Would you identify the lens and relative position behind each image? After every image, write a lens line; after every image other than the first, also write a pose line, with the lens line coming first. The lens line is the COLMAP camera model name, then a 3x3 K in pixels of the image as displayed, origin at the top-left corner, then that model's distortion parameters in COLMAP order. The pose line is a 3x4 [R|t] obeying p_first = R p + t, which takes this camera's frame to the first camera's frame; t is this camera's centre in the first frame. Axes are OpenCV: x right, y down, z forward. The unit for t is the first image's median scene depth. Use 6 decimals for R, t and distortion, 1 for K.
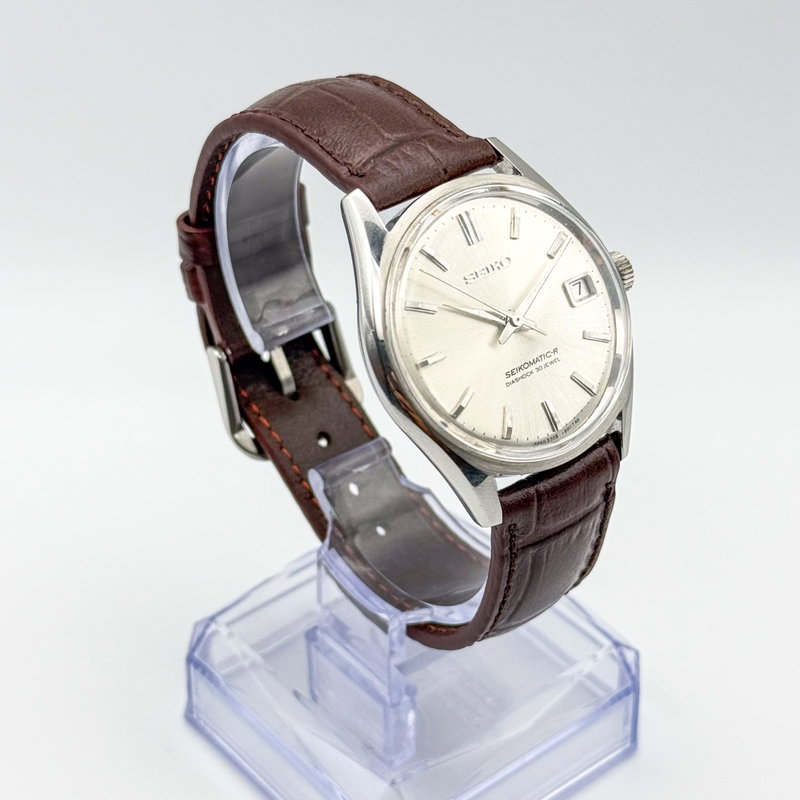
lens RADIAL K [[2119.7, 0, 415.8], [0, 2119.7, 346.3], [0, 0, 1]] dist [0.099324, -0.407418]
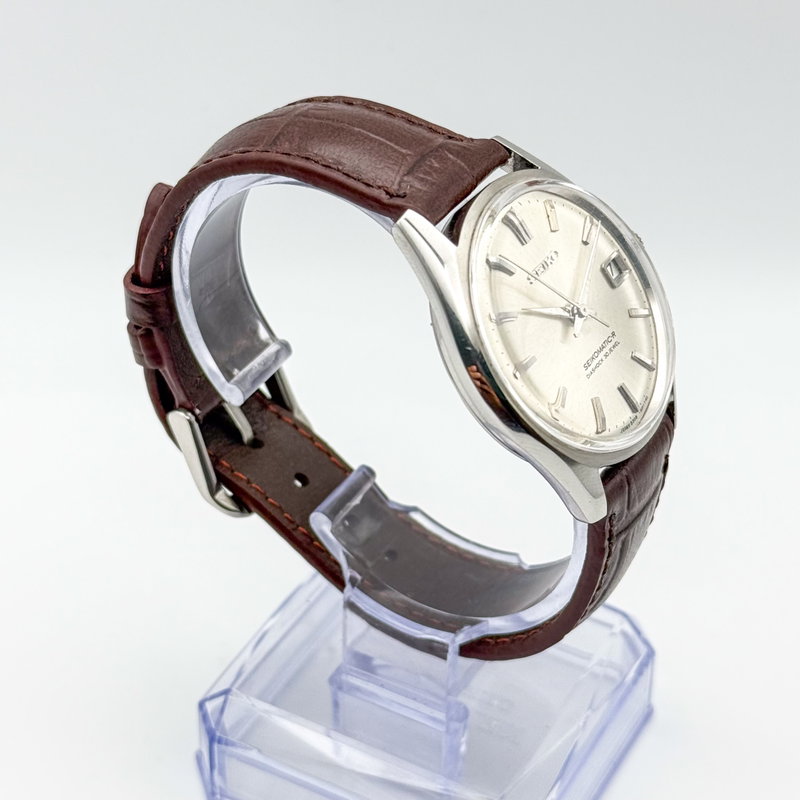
lens RADIAL K [[2119.7, 0, 415.8], [0, 2119.7, 346.3], [0, 0, 1]] dist [0.099324, -0.407418]
pose [[0.930787, -0.198957, 0.306679, -0.298350], [0.198326, 0.979561, 0.033559, -0.040354], [-0.307088, 0.029586, 0.951221, 0.073113]]
